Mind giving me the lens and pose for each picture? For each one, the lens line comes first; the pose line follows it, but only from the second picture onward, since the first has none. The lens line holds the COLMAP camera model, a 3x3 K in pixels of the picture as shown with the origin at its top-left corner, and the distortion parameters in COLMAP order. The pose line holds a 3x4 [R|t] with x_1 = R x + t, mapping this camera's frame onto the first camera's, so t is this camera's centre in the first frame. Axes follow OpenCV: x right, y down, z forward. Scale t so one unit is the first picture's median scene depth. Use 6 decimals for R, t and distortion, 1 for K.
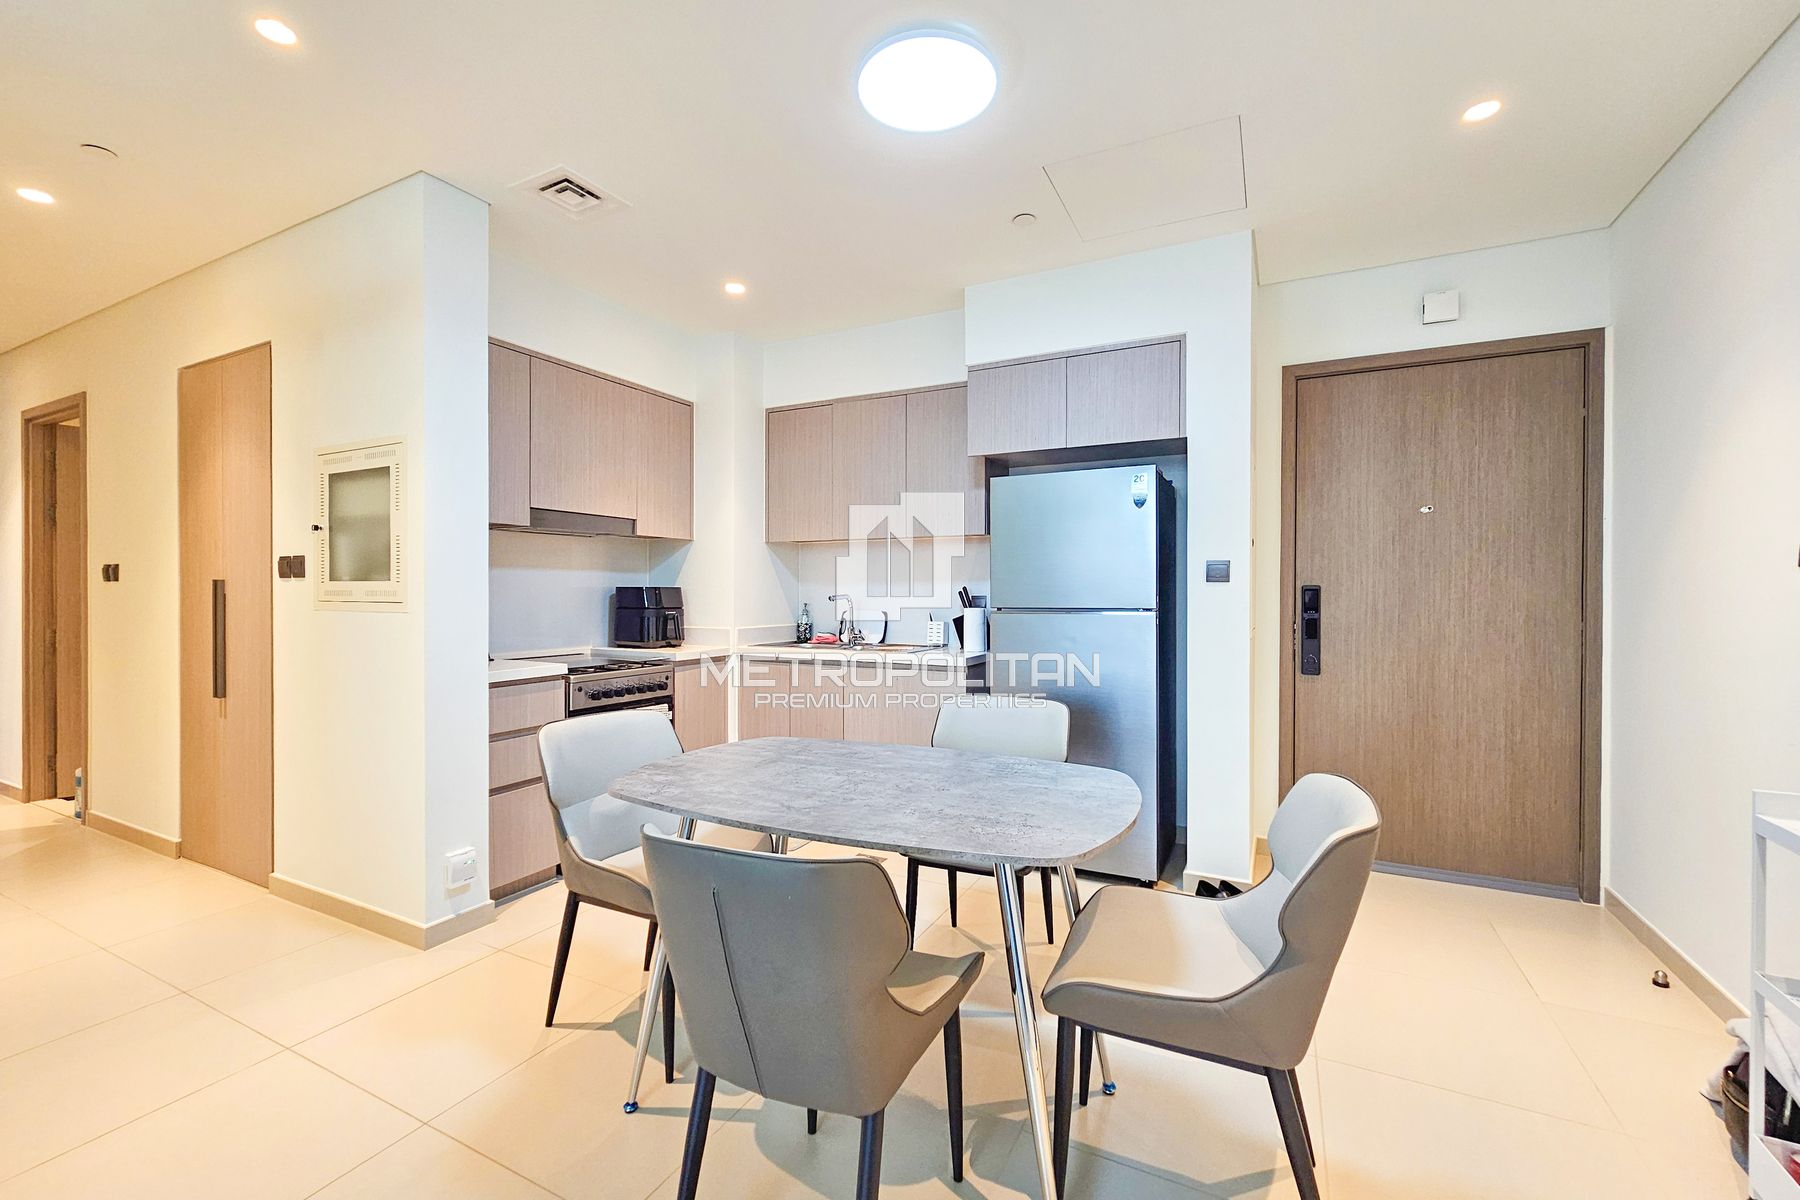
lens RADIAL K [[739.9, 0, 902.7], [0, 739.9, 606.4], [0, 0, 1]] dist [0.002732, 0.000310]
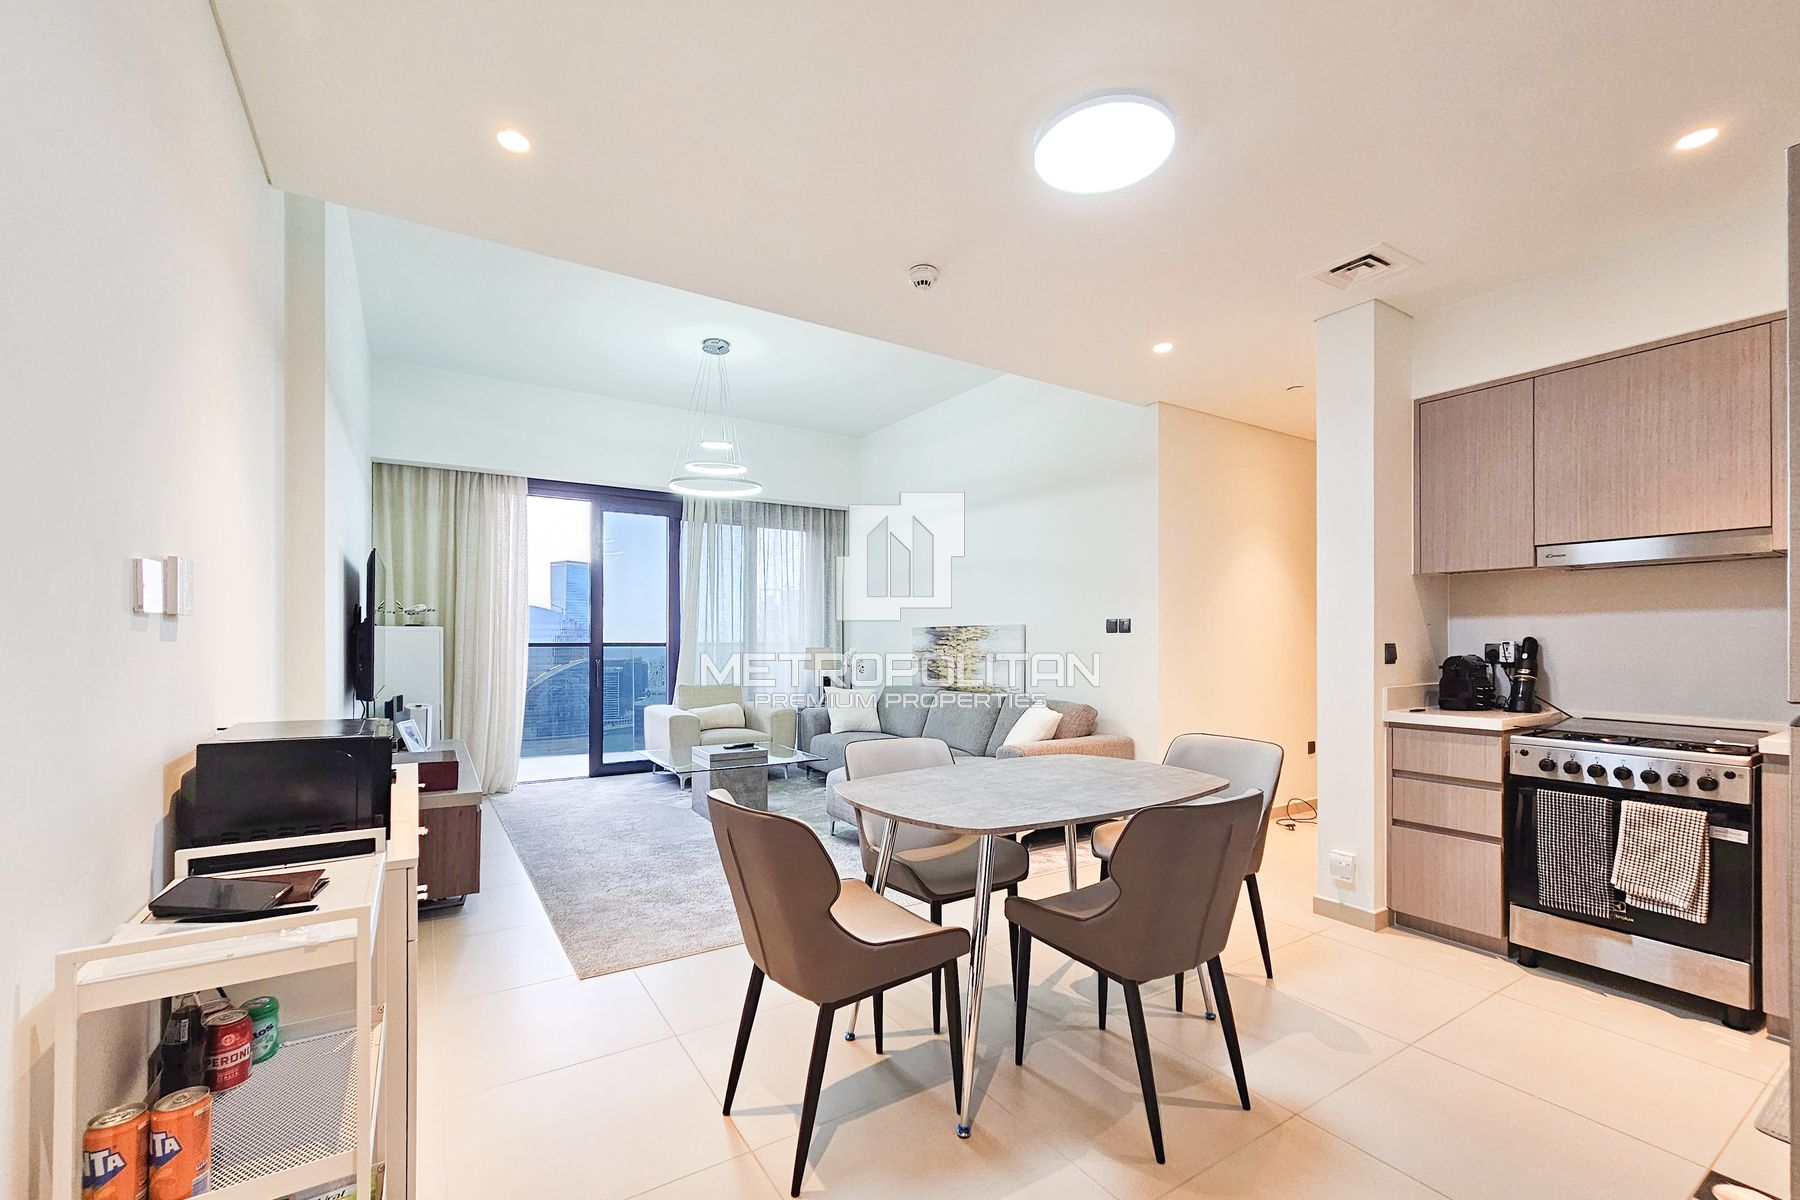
lens RADIAL K [[758.3, 0, 901.9], [0, 758.3, 639.7], [0, 0, 1]] dist [0.001559, 0.000129]
pose [[-0.509332, -0.000521, -0.860570, 0.720239], [-0.016756, 0.999816, 0.009312, -0.015617], [0.860407, 0.019162, -0.509247, 0.861917]]
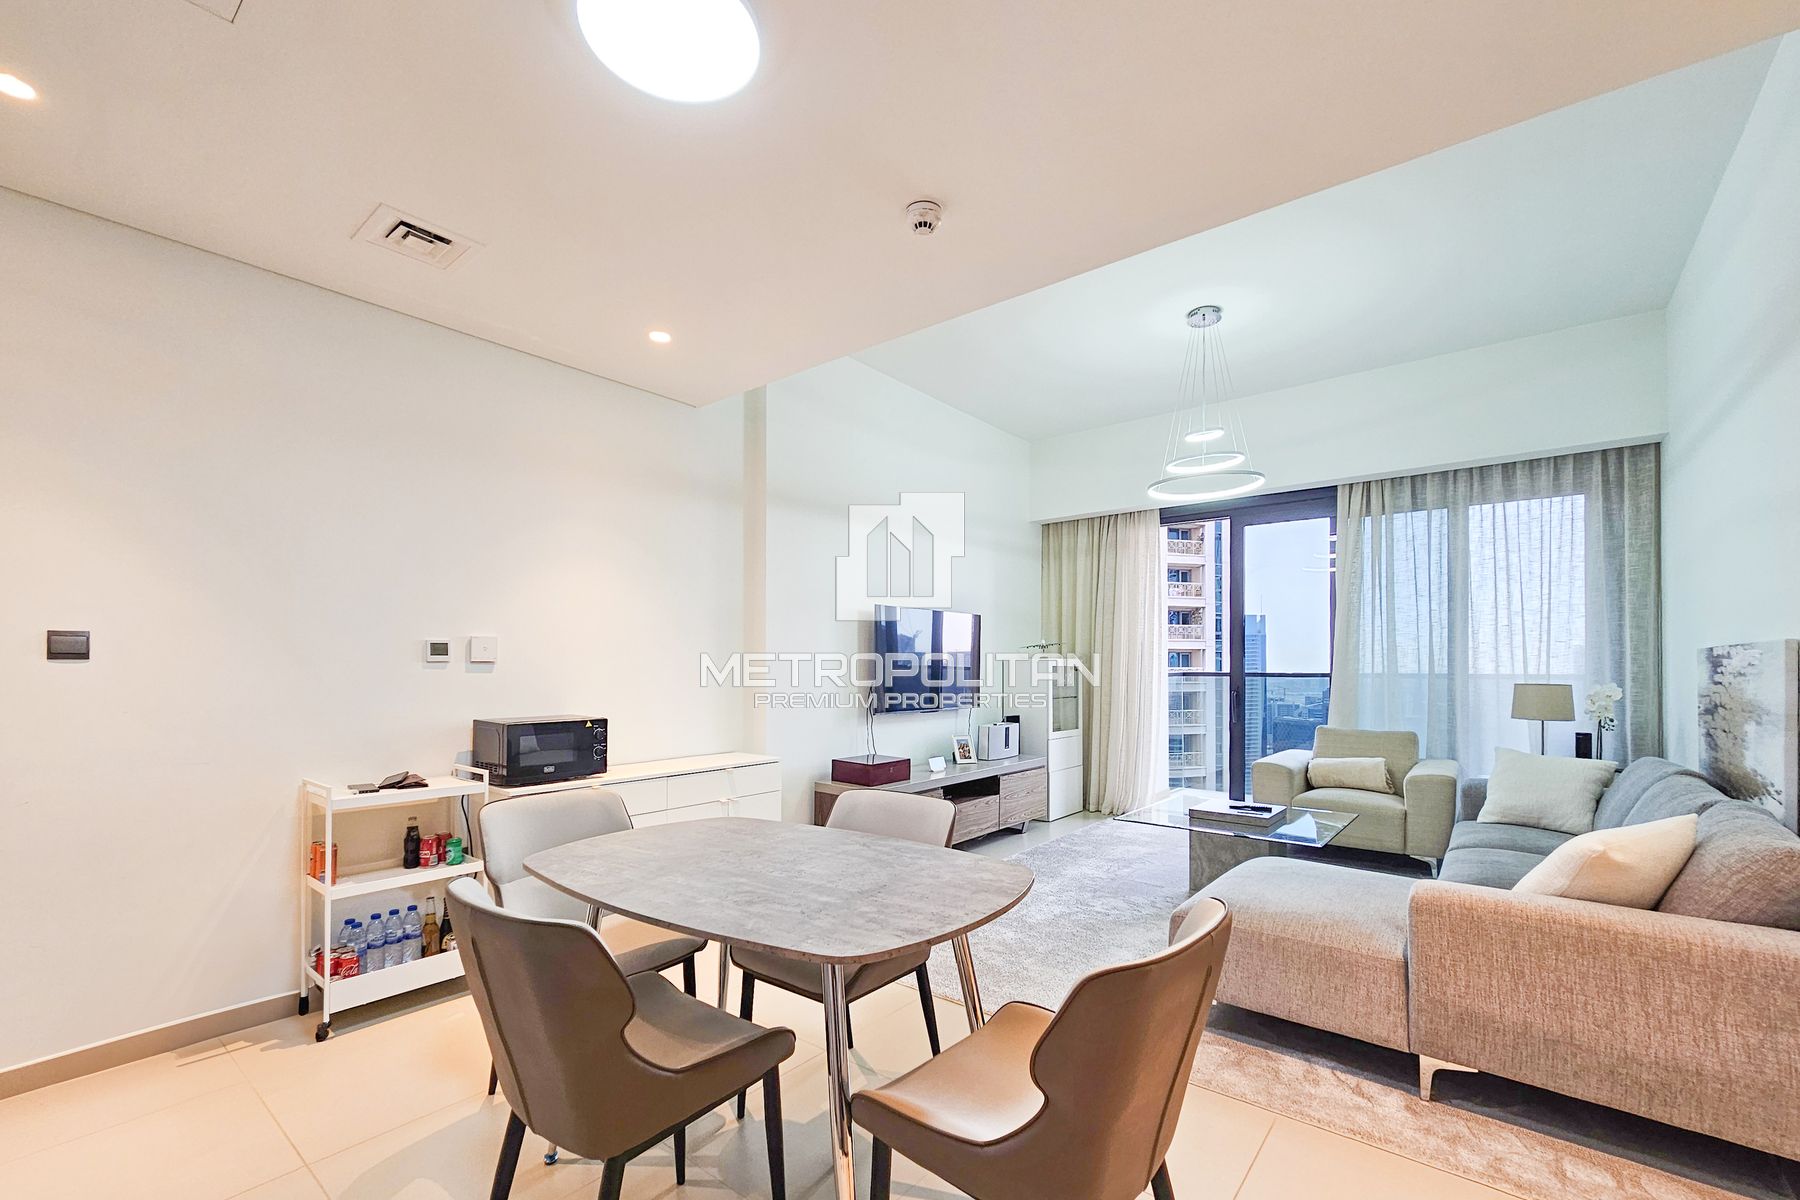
lens RADIAL K [[758.7, 0, 872.6], [0, 758.7, 657.2], [0, 0, 1]] dist [-0.001684, -0.000533]
pose [[-0.971048, 0.001980, 0.238875, -0.242374], [0.004076, 0.999957, 0.008279, -0.030998], [-0.238848, 0.009013, -0.971015, 1.140591]]
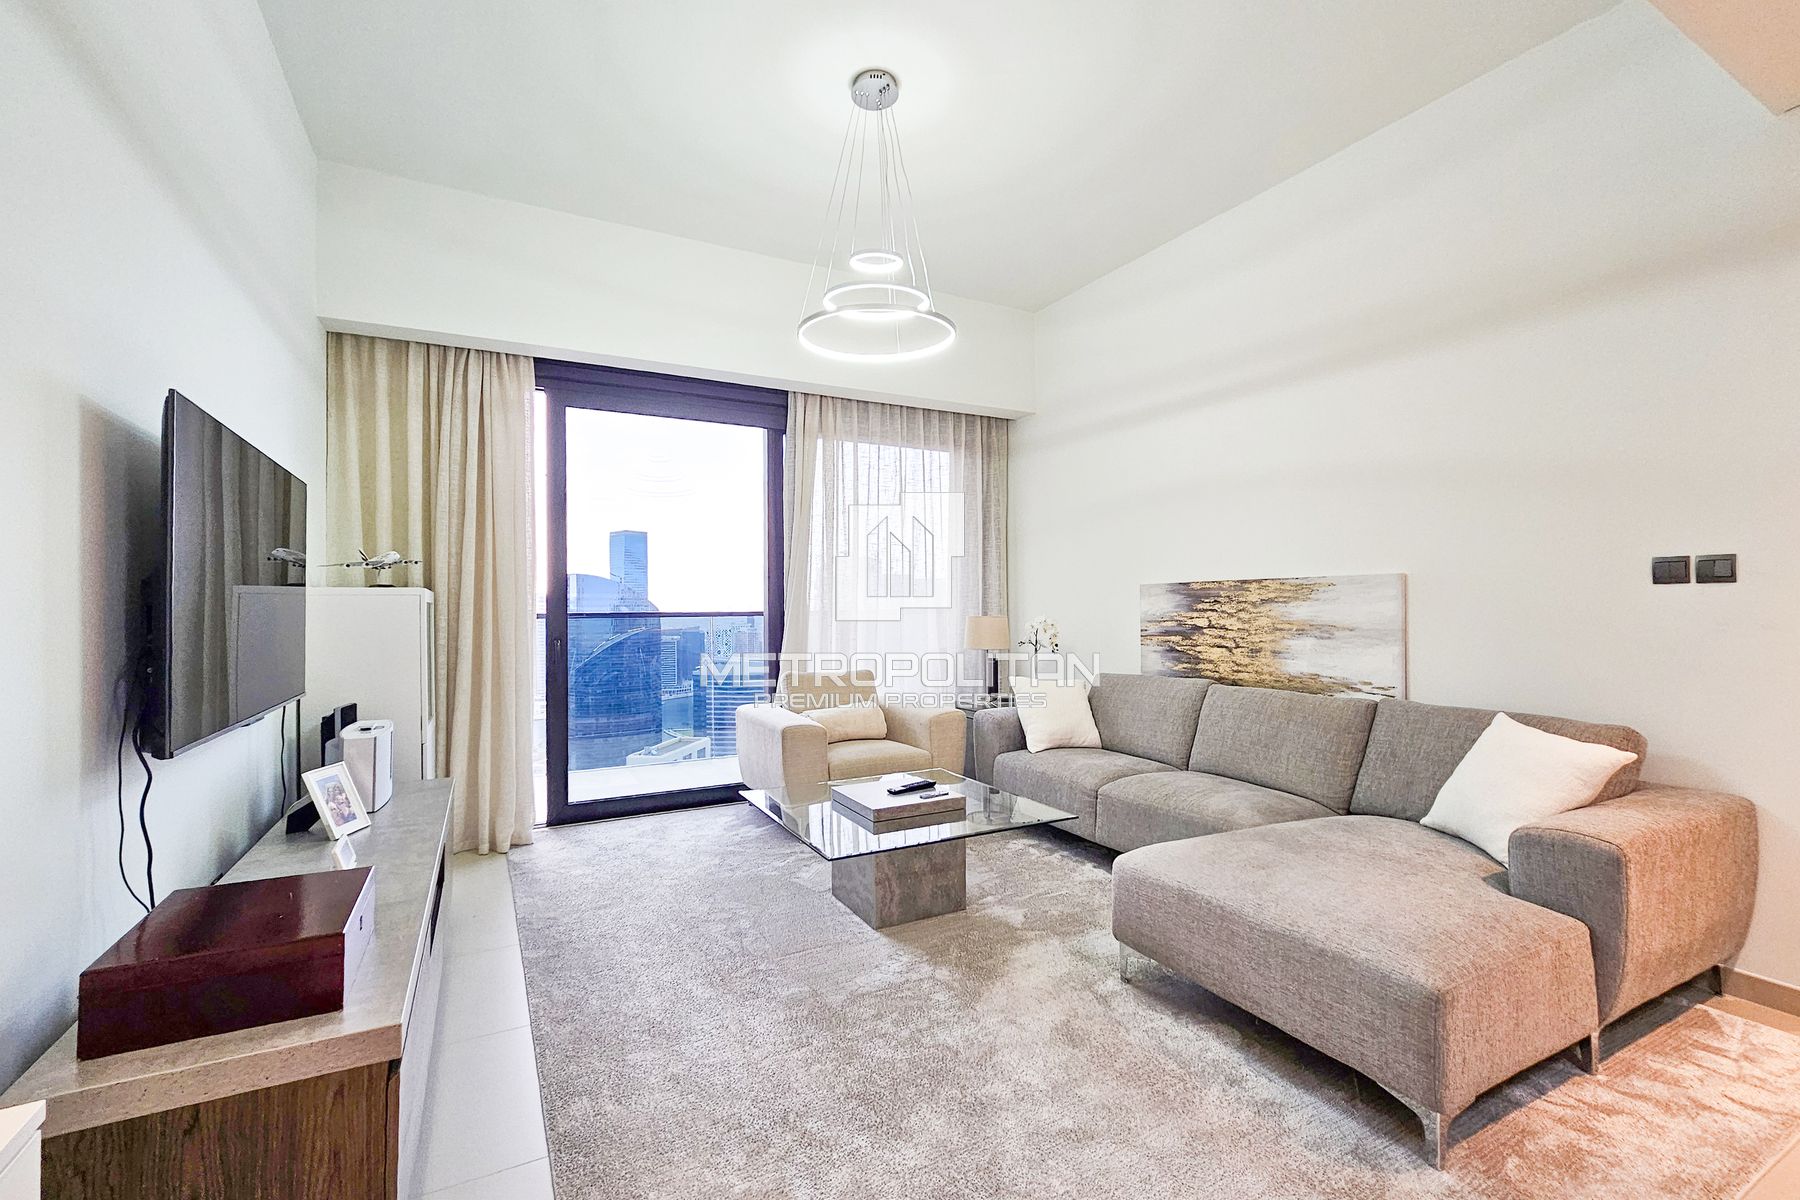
lens RADIAL K [[780.1, 0, 900.0], [0, 780.1, 600.0], [0, 0, 1]] dist [-0.002291, -0.000103]
pose [[-0.574296, -0.002818, -0.818643, 0.273447], [-0.007227, 0.999973, 0.001628, -0.000685], [0.818616, 0.006851, -0.574300, 0.238797]]
